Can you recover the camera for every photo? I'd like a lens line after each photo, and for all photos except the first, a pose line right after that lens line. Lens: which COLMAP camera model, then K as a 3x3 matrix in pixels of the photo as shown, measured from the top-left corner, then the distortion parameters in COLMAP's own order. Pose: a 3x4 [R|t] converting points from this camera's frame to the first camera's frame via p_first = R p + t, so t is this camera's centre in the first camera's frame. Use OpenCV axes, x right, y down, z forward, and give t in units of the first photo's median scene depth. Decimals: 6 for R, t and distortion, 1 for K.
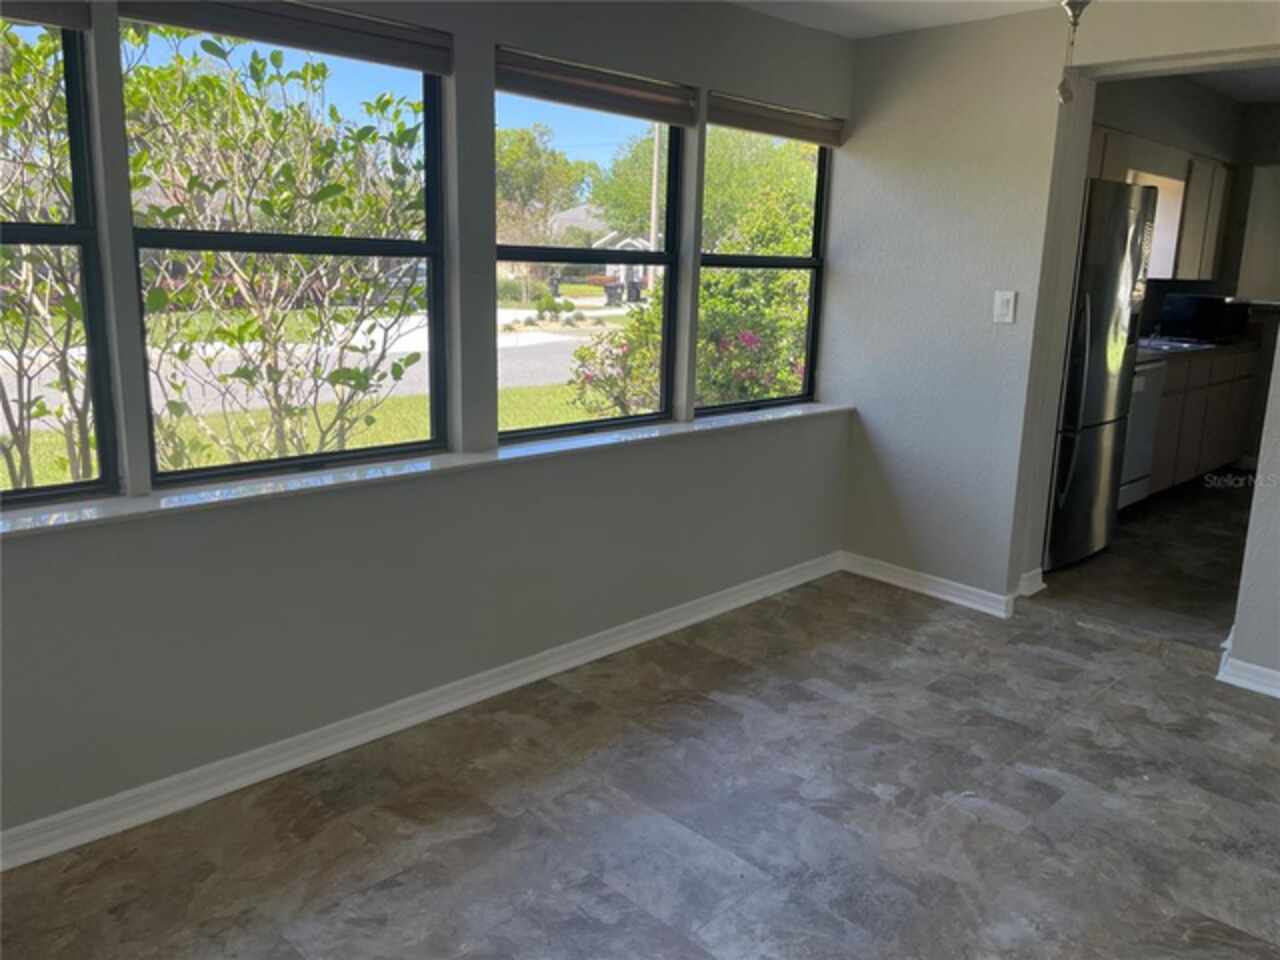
lens RADIAL K [[983.9, 0, 642.3], [0, 983.9, 477.5], [0, 0, 1]] dist [0.041731, -0.019844]
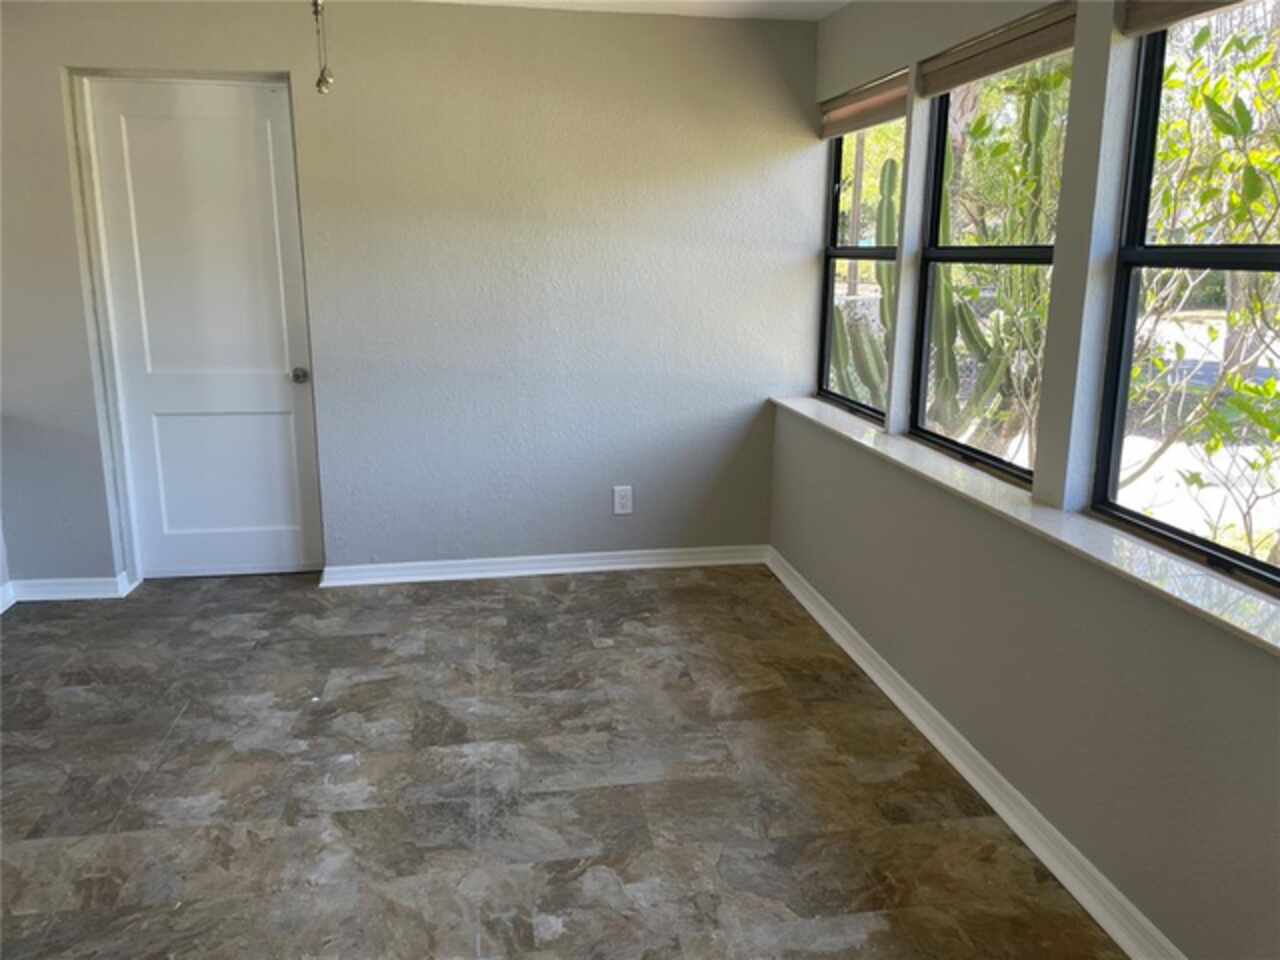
lens RADIAL K [[983.9, 0, 642.8], [0, 983.9, 478.8], [0, 0, 1]] dist [0.041731, -0.019844]
pose [[-0.580698, 0.150421, -0.800102, 0.835396], [-0.199583, 0.926490, 0.319035, -0.296410], [0.789276, 0.344950, -0.507990, 1.438875]]
